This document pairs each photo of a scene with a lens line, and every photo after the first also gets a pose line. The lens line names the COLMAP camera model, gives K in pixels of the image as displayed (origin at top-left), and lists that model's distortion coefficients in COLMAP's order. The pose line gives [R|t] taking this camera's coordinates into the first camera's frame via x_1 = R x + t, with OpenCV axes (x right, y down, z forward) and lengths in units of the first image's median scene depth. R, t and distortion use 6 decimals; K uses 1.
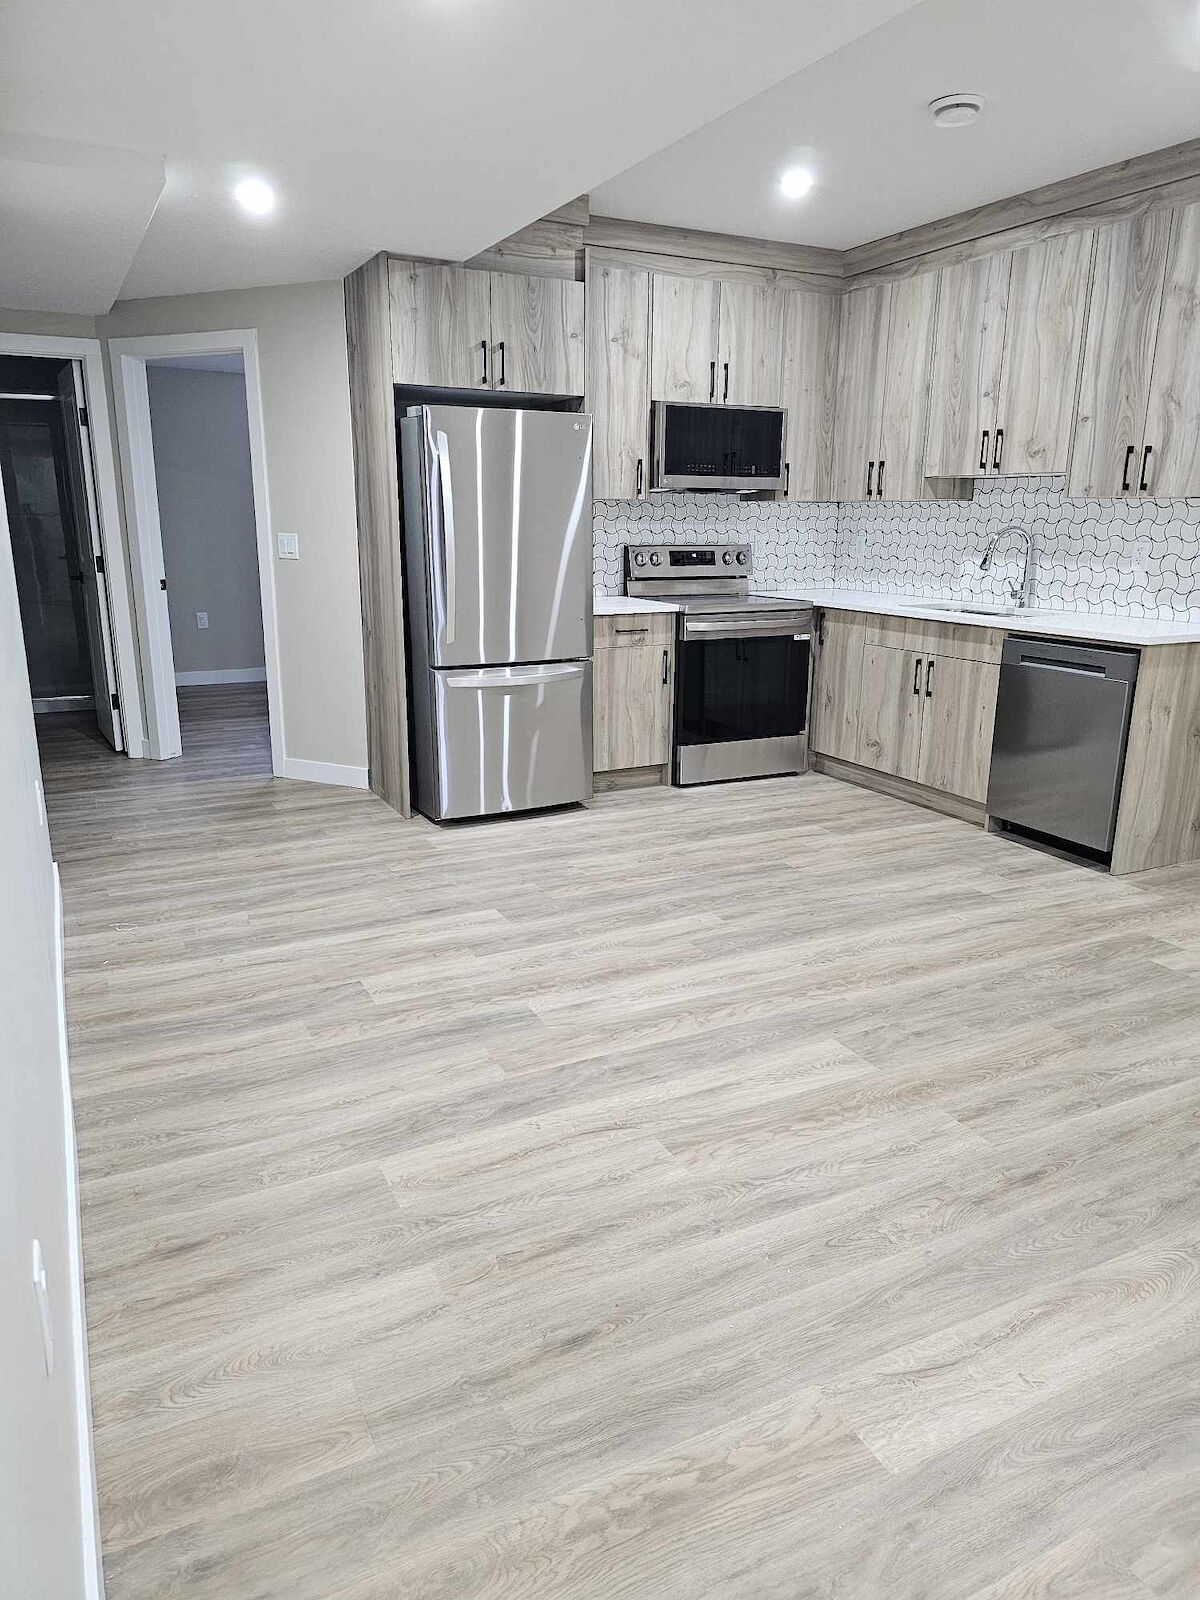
lens RADIAL K [[1071.8, 0, 596.3], [0, 1071.8, 797.4], [0, 0, 1]] dist [0.032340, -0.009083]
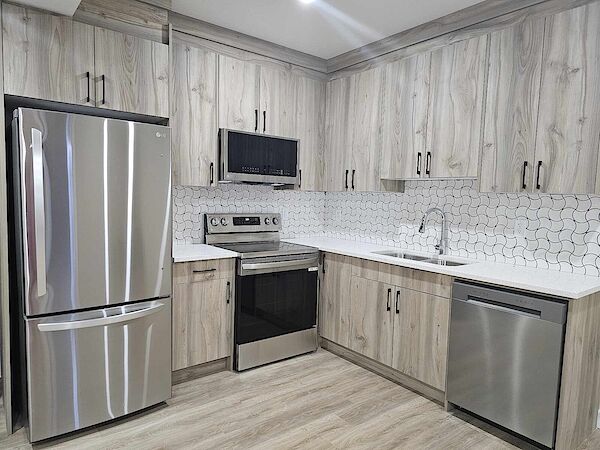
lens RADIAL K [[401.9, 0, 303.4], [0, 401.9, 226.6], [0, 0, 1]] dist [0.032340, -0.009083]
pose [[0.977580, 0.003857, 0.210530, 0.051178], [0.033605, 0.984160, -0.174071, -0.118726], [-0.207867, 0.177243, 0.961965, 0.437753]]
